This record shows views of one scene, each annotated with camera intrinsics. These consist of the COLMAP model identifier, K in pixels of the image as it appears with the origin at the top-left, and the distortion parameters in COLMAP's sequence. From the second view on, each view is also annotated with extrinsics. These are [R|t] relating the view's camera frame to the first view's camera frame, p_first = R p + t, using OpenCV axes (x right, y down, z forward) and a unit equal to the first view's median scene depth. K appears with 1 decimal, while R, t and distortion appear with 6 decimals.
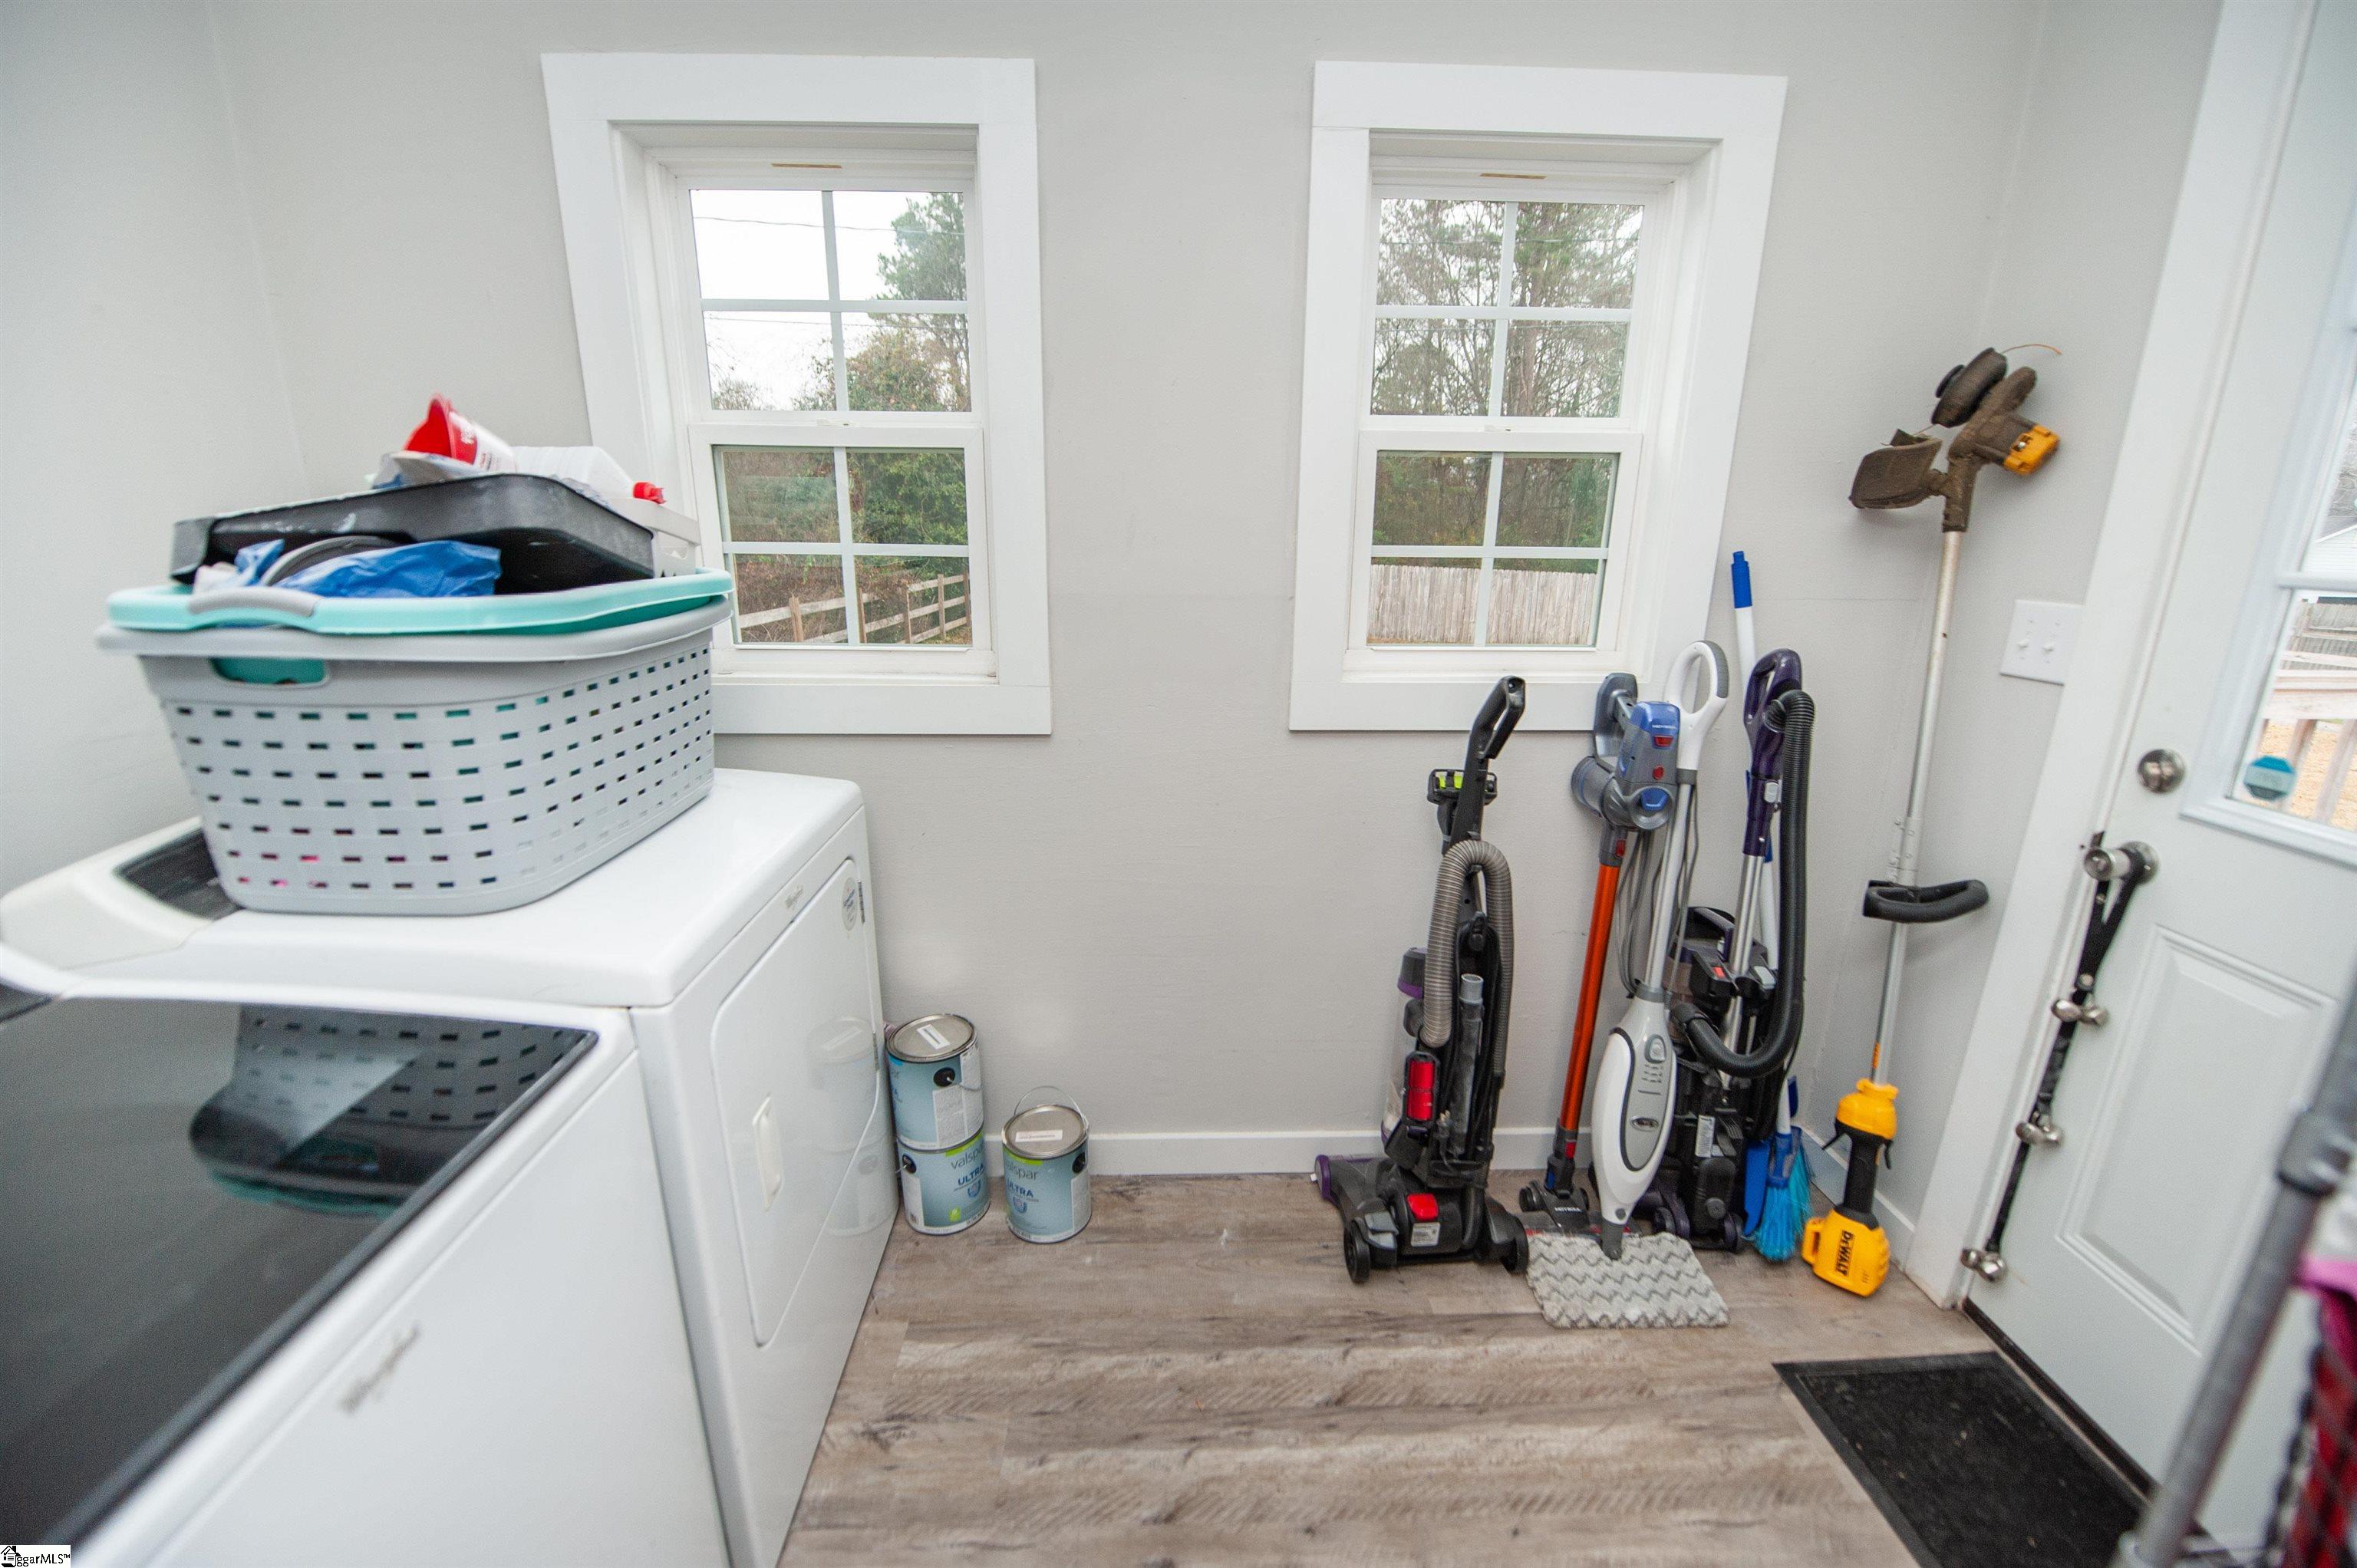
lens RADIAL K [[940.7, 0, 1178.5], [0, 940.7, 784.0], [0, 0, 1]] dist [-0.013172, -0.003834]
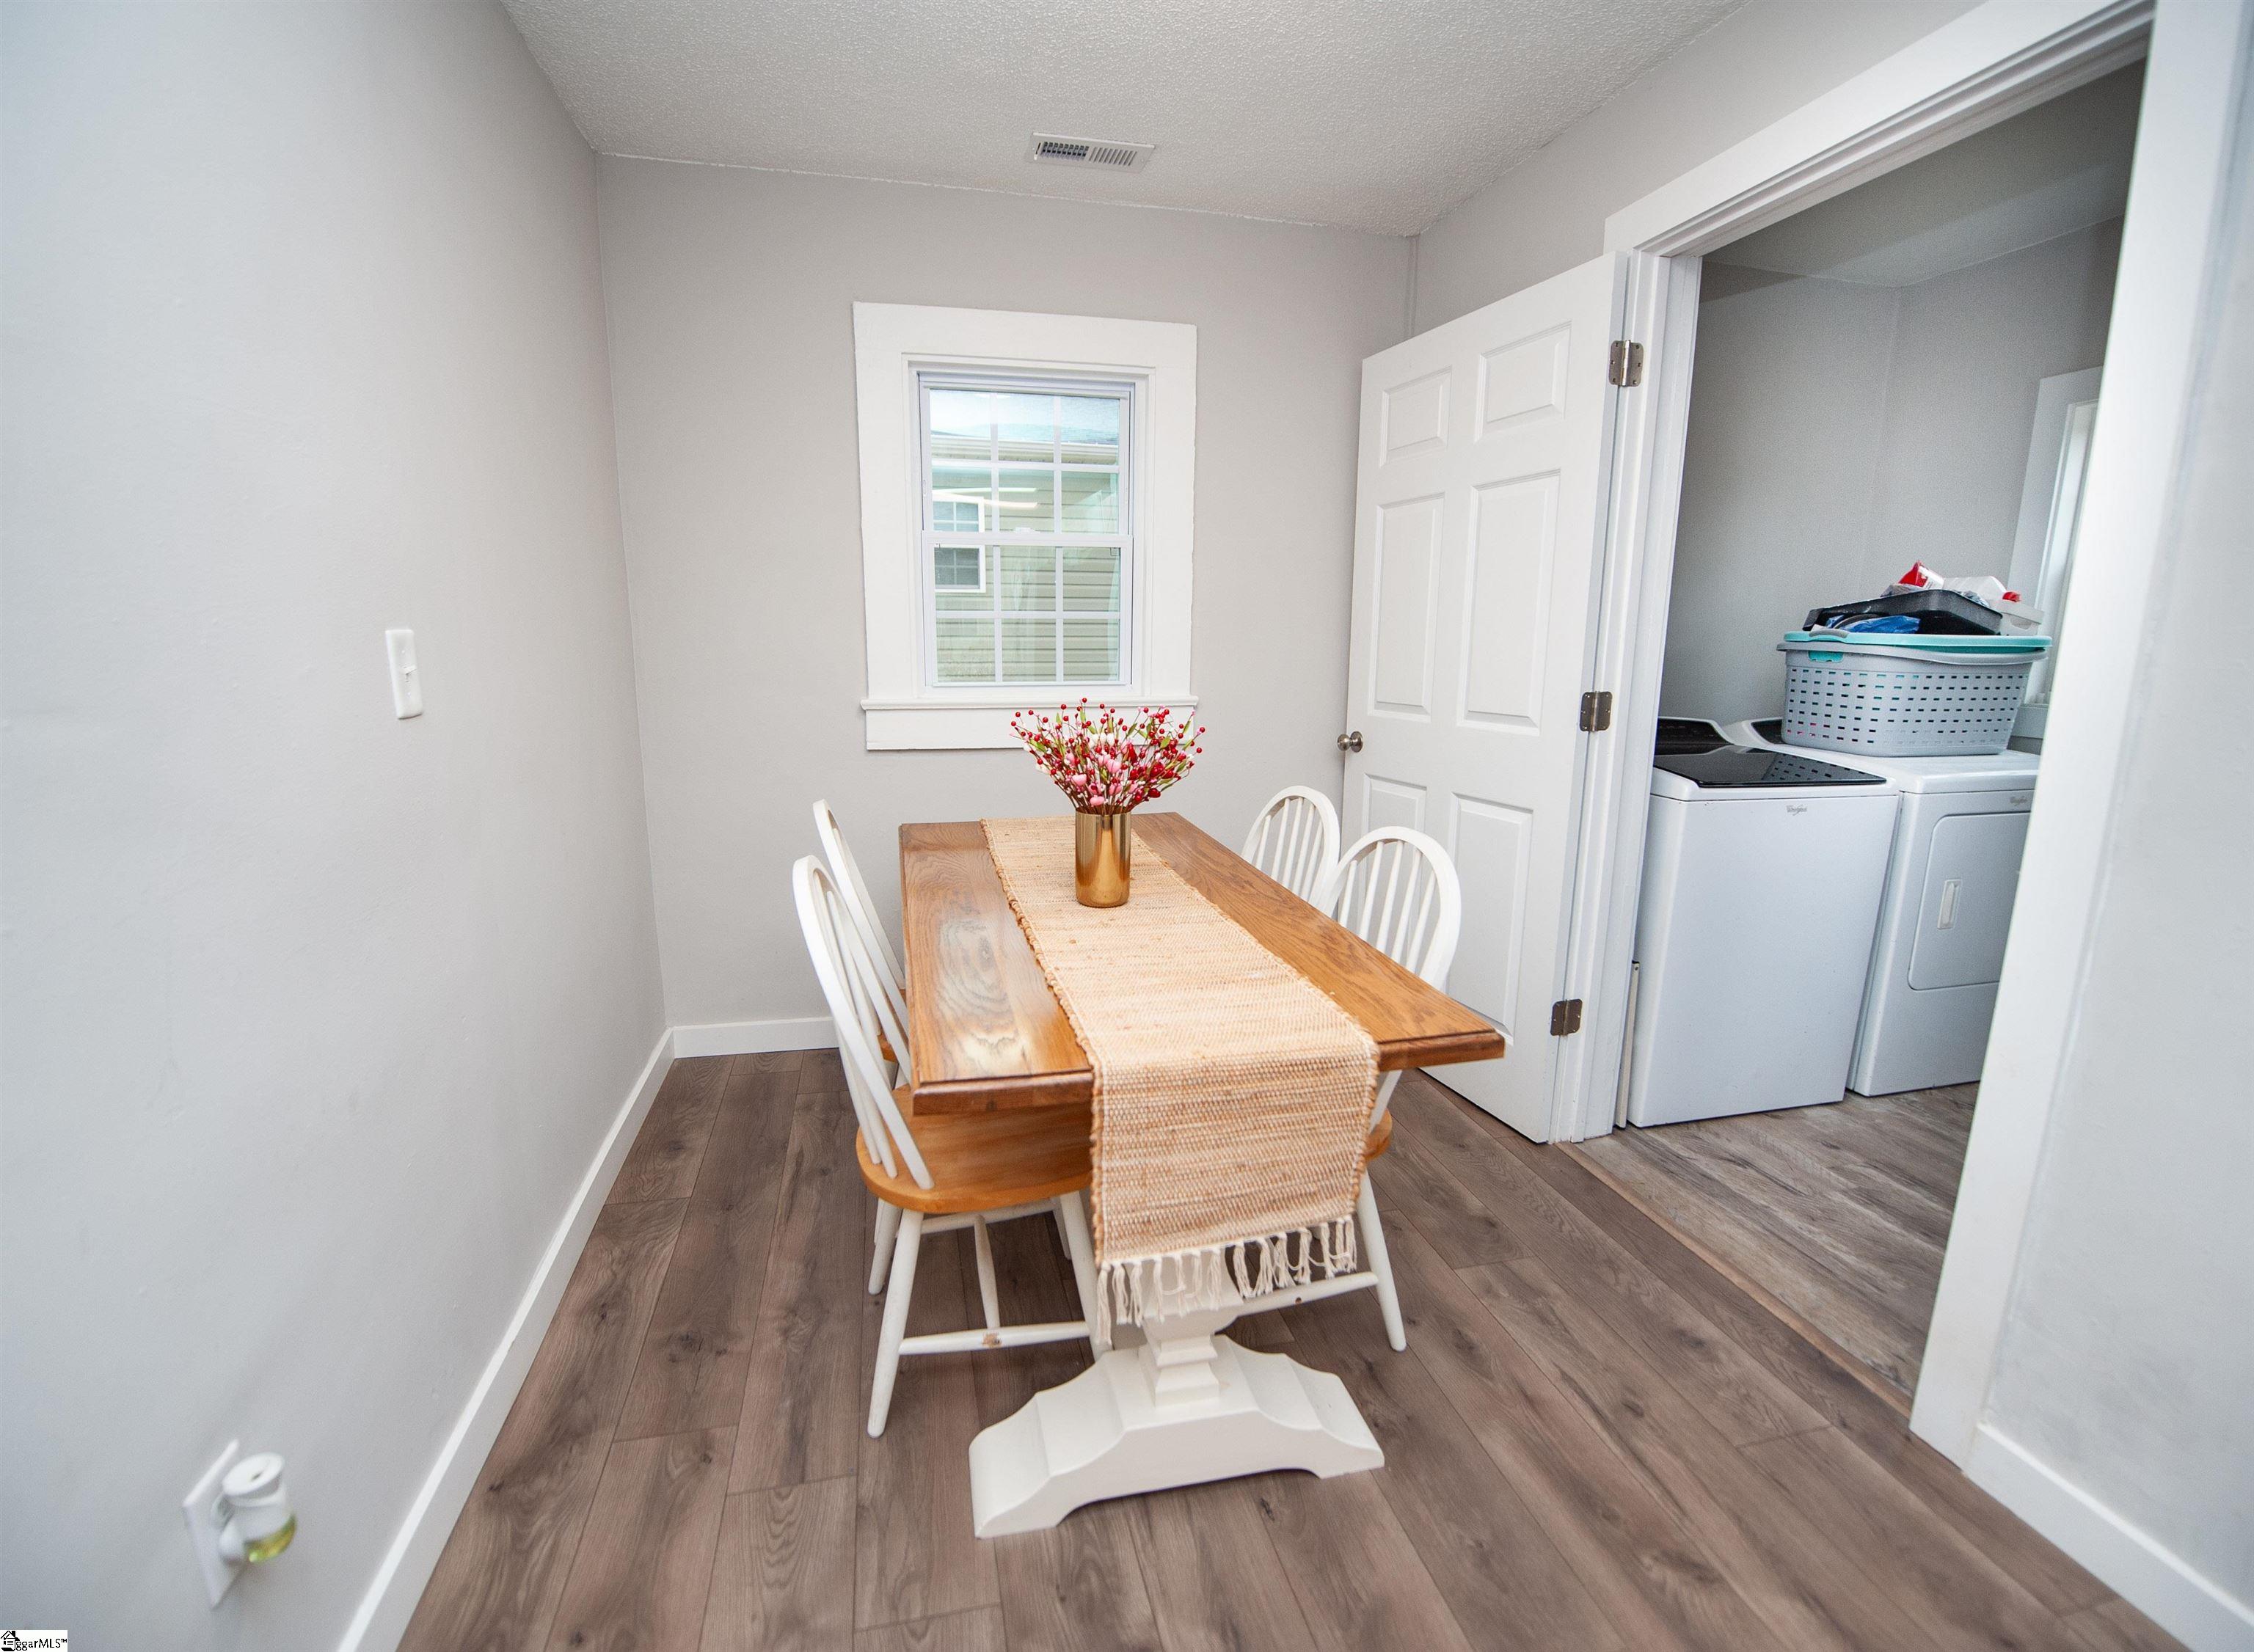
lens RADIAL K [[1019.9, 0, 1127.0], [0, 1019.9, 826.0], [0, 0, 1]] dist [-0.001516, -0.000169]
pose [[0.234982, 0.189713, -0.953306, 1.569479], [-0.272109, 0.954392, 0.122856, 0.552599], [0.933135, 0.230534, 0.275887, -1.715324]]
